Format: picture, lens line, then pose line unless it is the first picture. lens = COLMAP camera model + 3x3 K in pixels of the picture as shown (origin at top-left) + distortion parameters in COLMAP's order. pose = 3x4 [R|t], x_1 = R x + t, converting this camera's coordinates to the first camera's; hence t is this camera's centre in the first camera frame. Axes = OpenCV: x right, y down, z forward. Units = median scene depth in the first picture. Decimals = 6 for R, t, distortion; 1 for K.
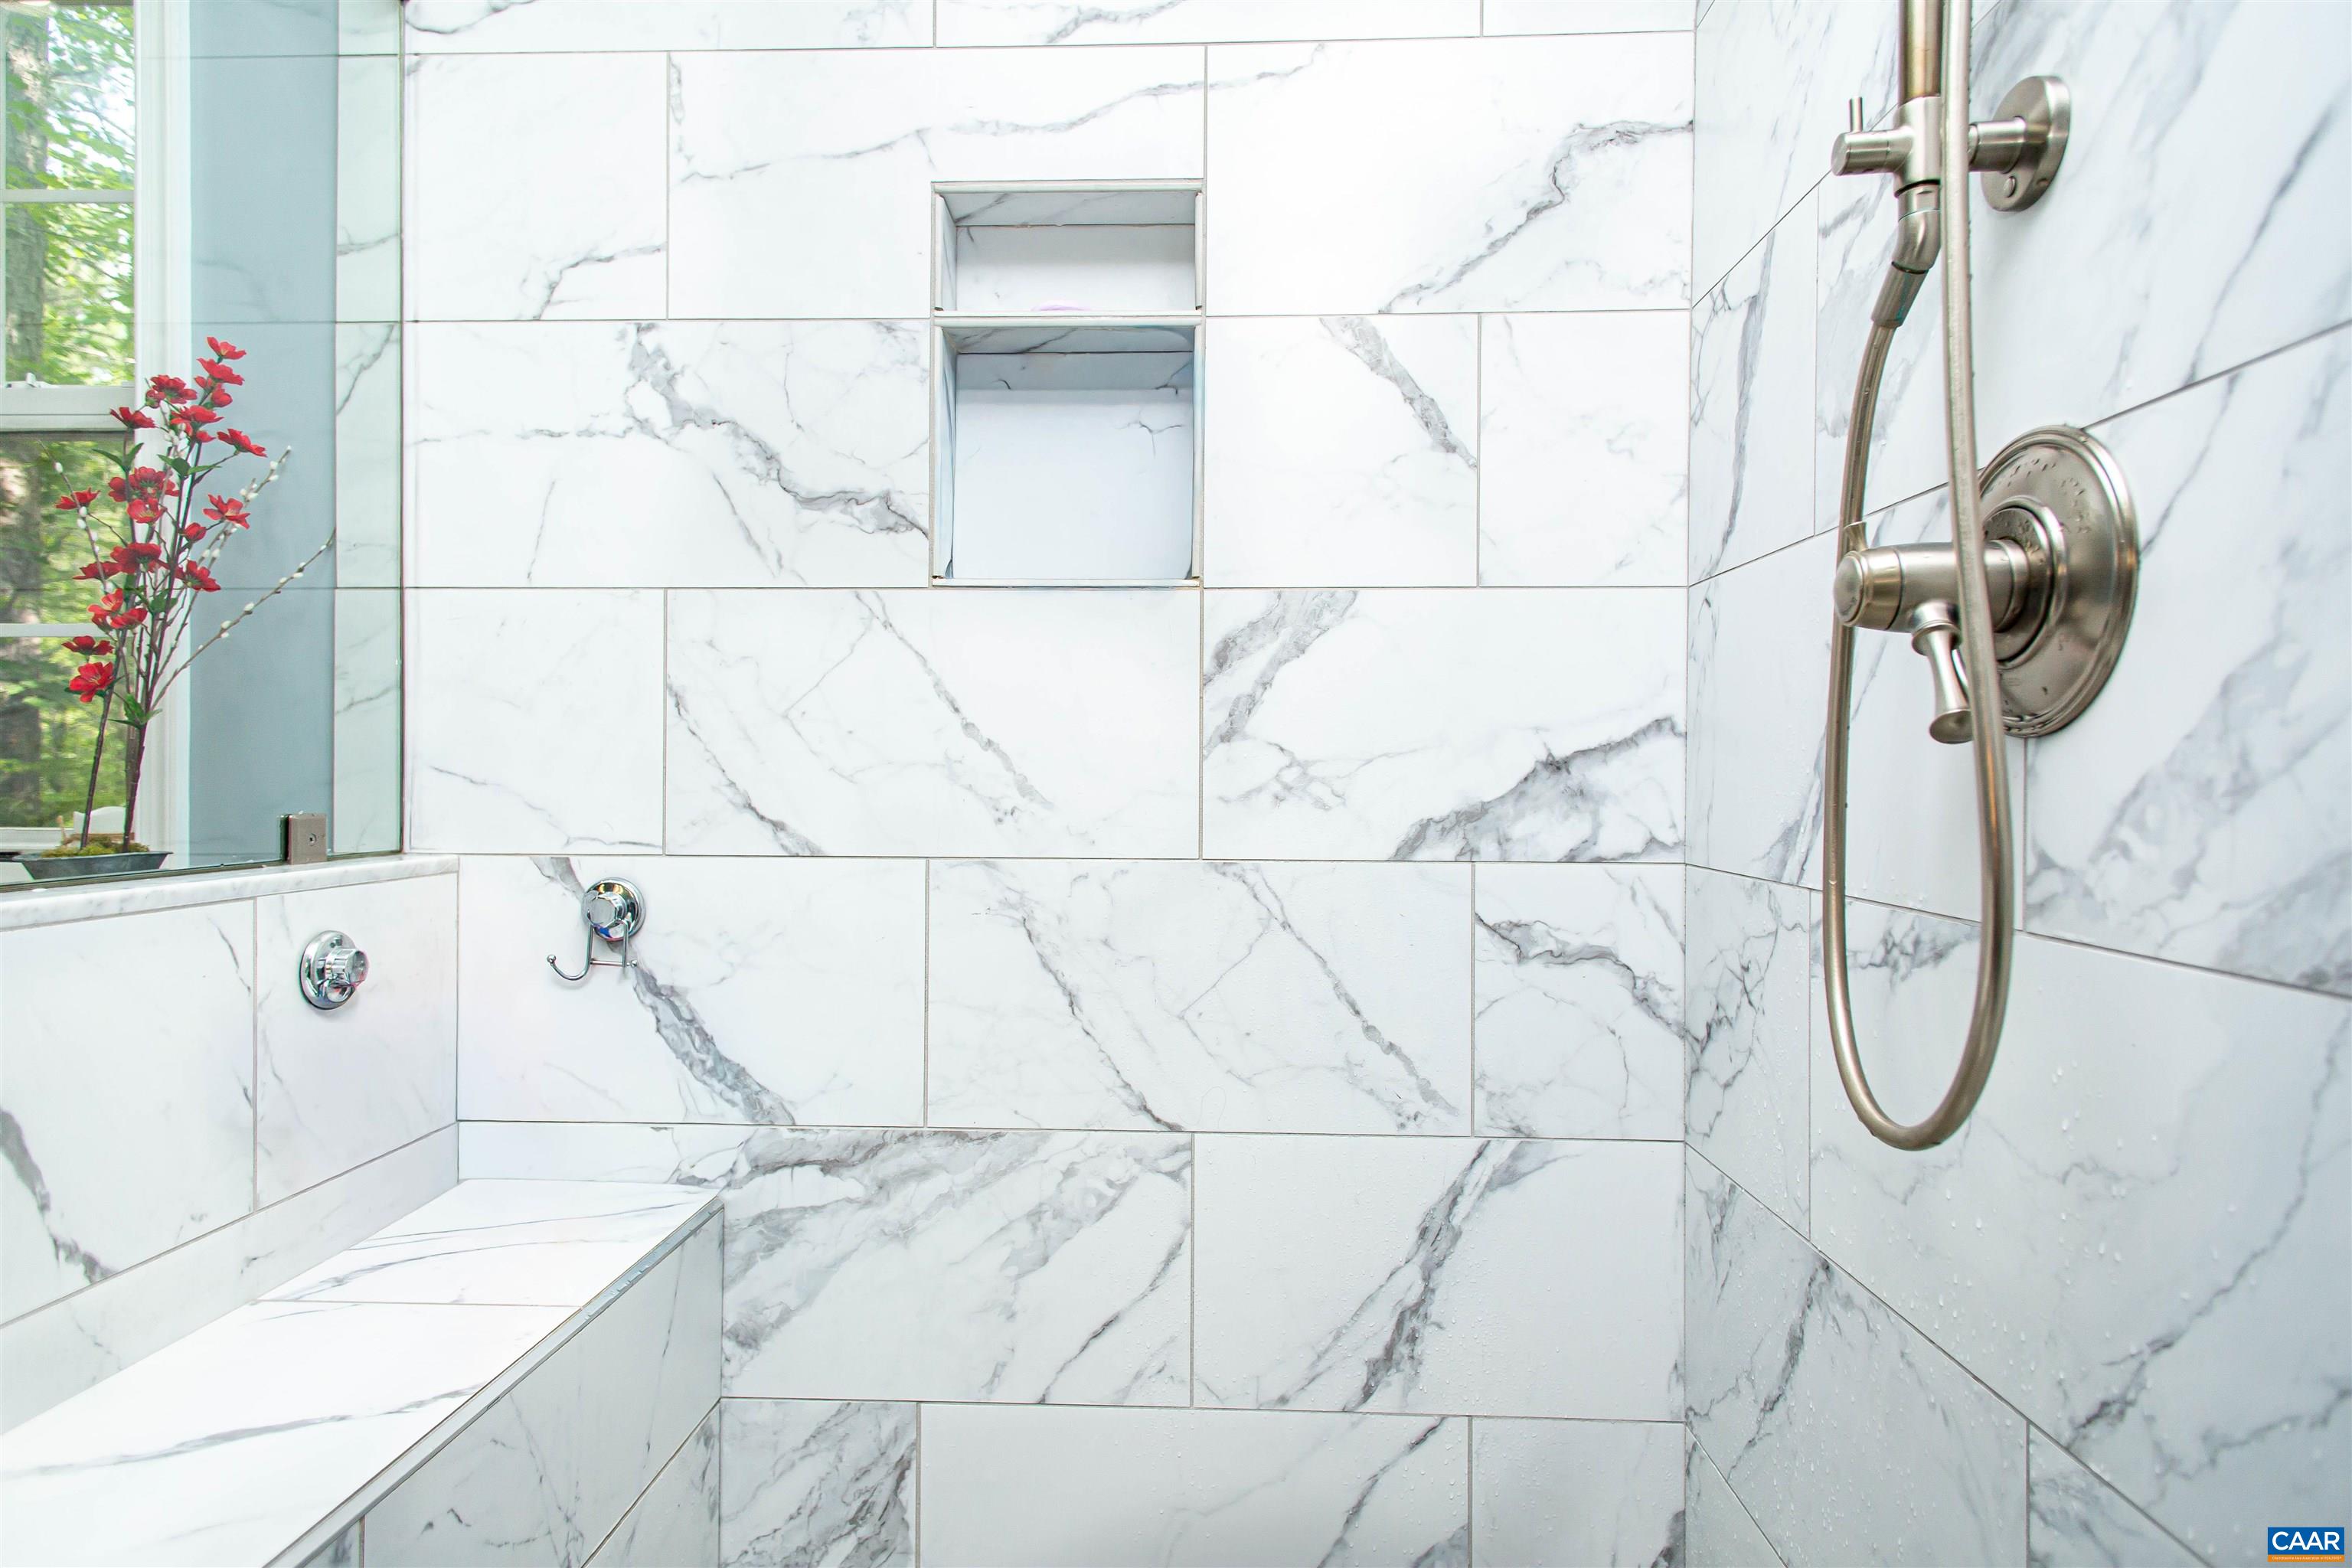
lens RADIAL K [[1297.7, 0, 1178.1], [0, 1297.7, 787.9], [0, 0, 1]] dist [0.015914, -0.000065]
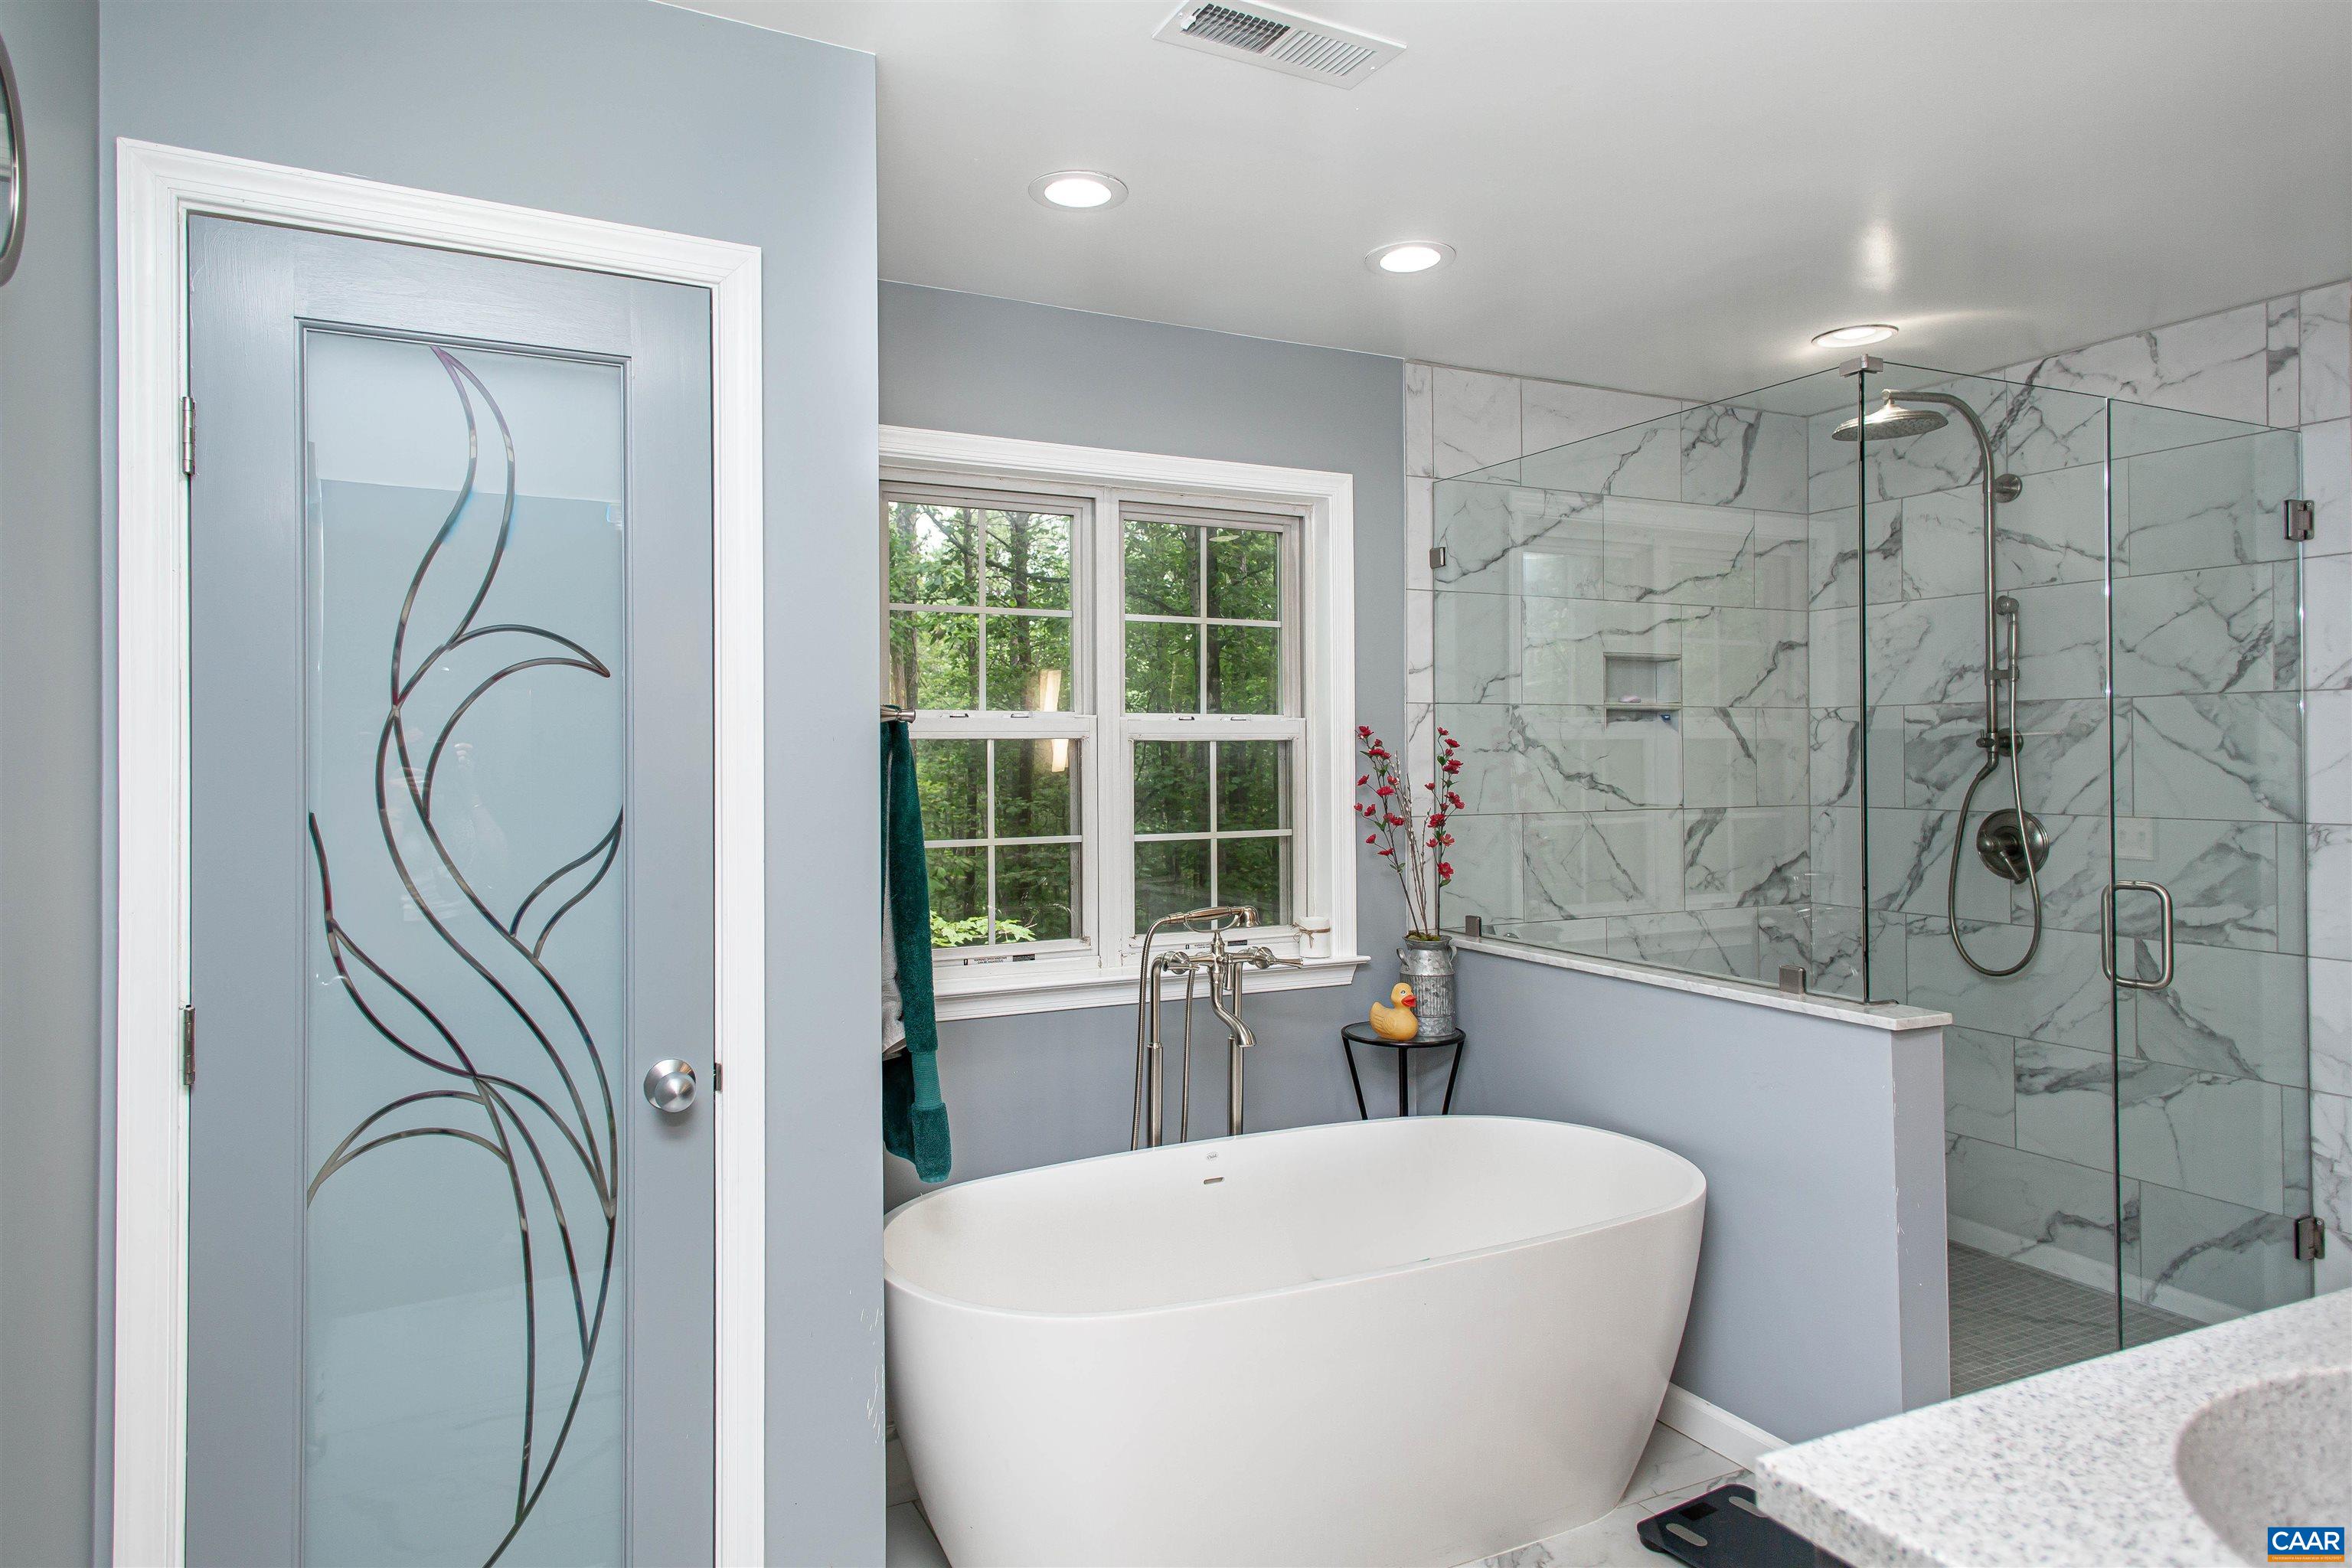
lens RADIAL K [[1297.7, 0, 1174.0], [0, 1297.7, 770.2], [0, 0, 1]] dist [0.015914, -0.000065]
pose [[0.888330, -0.010784, 0.459079, -2.126102], [0.015527, 0.999858, -0.006558, -0.231735], [-0.458943, 0.012954, 0.888371, -0.883086]]
